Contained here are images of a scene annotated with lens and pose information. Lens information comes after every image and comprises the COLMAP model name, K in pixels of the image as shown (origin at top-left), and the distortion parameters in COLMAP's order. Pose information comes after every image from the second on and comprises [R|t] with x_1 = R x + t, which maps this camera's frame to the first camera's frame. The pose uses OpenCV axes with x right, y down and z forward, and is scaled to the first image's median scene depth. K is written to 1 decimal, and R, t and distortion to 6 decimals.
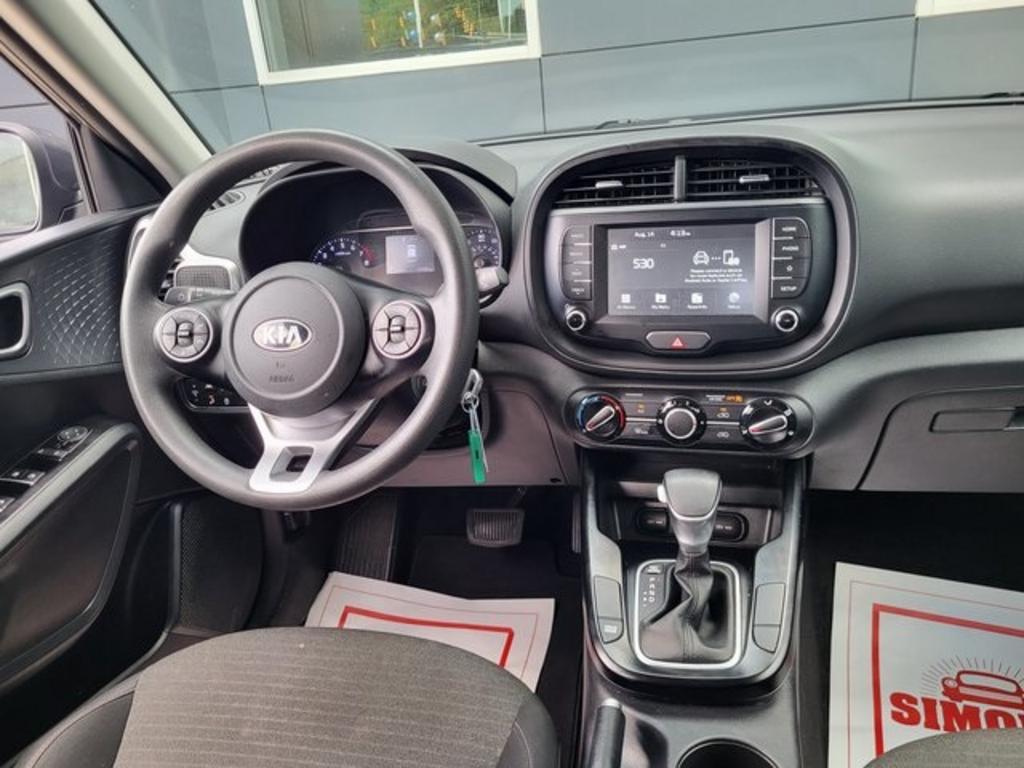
lens RADIAL K [[783.0, 0, 512.0], [0, 783.0, 384.0], [0, 0, 1]] dist [0.020729, 0.002376]
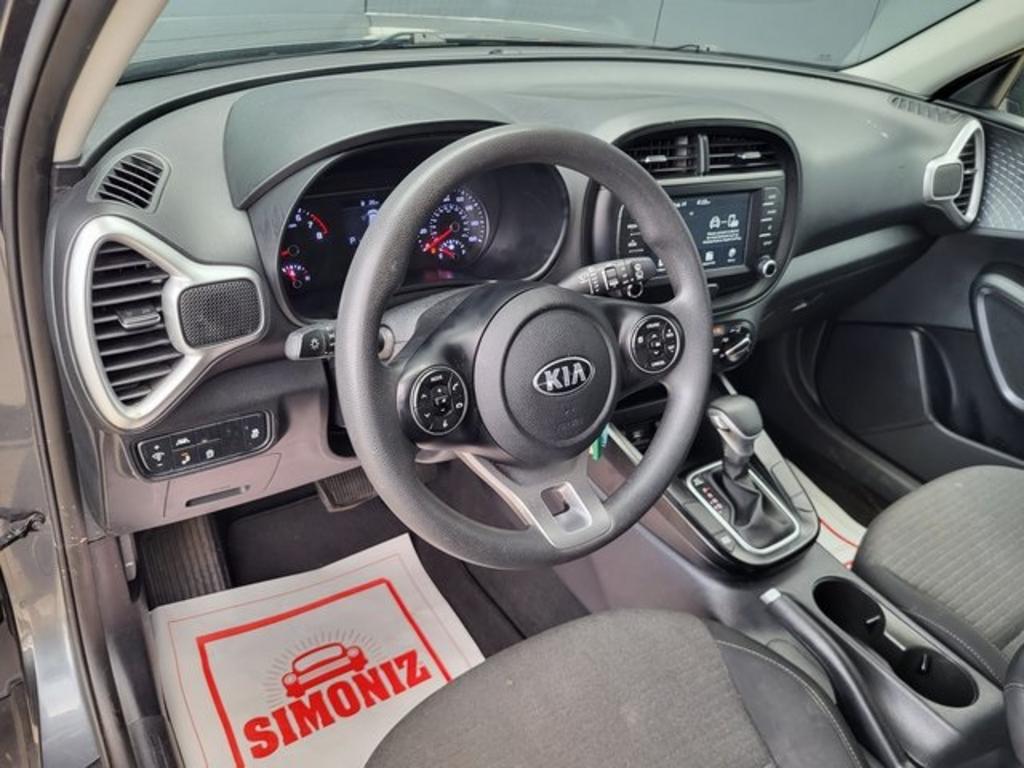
lens RADIAL K [[783.0, 0, 512.0], [0, 783.0, 384.0], [0, 0, 1]] dist [0.020729, 0.002376]
pose [[0.682711, -0.243419, 0.688950, -0.835414], [0.095063, 0.964454, 0.246558, -0.245238], [-0.724478, -0.102834, 0.681584, 0.391171]]
